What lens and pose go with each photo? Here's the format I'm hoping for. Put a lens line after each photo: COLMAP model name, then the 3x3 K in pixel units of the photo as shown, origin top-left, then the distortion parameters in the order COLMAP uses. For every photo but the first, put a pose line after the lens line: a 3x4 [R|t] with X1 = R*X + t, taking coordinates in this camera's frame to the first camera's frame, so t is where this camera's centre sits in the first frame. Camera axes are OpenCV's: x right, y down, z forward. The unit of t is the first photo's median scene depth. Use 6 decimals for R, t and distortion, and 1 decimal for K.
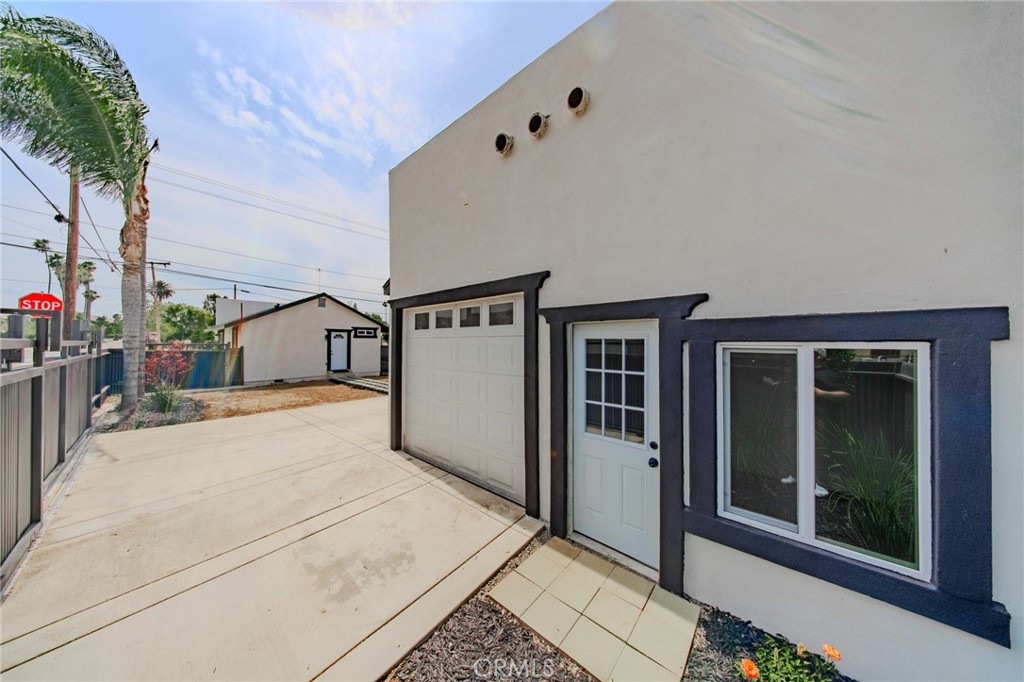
lens RADIAL K [[298.4, 0, 512.0], [0, 298.4, 341.0], [0, 0, 1]] dist [-0.001010, -0.000043]
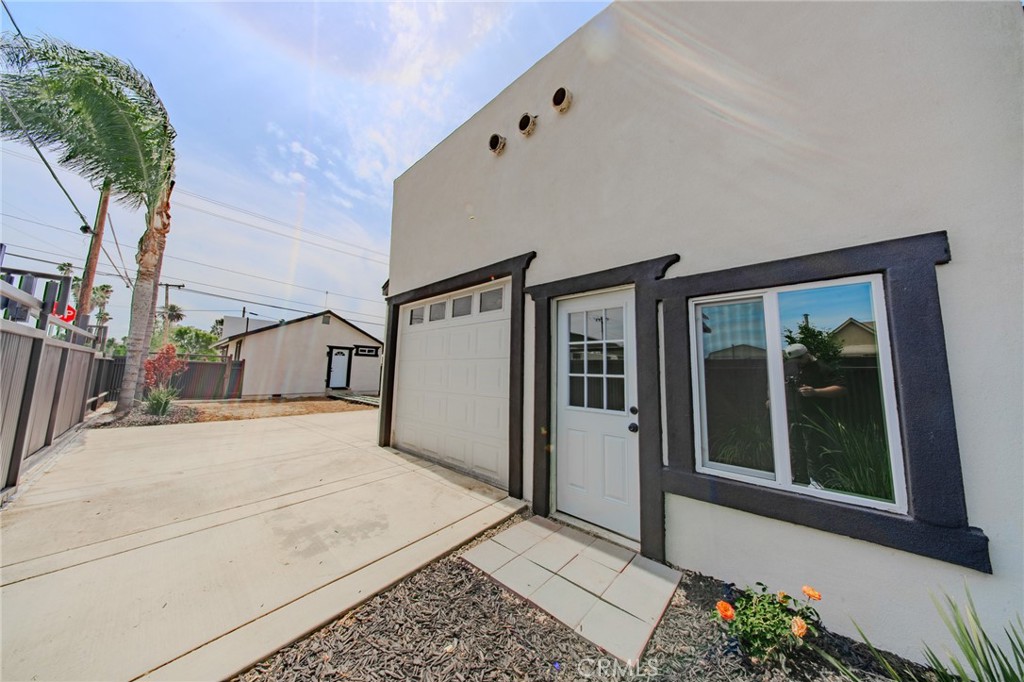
lens RADIAL K [[298.4, 0, 512.0], [0, 298.4, 341.0], [0, 0, 1]] dist [-0.001010, -0.000043]
pose [[0.999766, 0.019025, -0.010316, 0.062872], [-0.019946, 0.994970, -0.098166, 0.191817], [0.008397, 0.098349, 0.995117, -0.014846]]
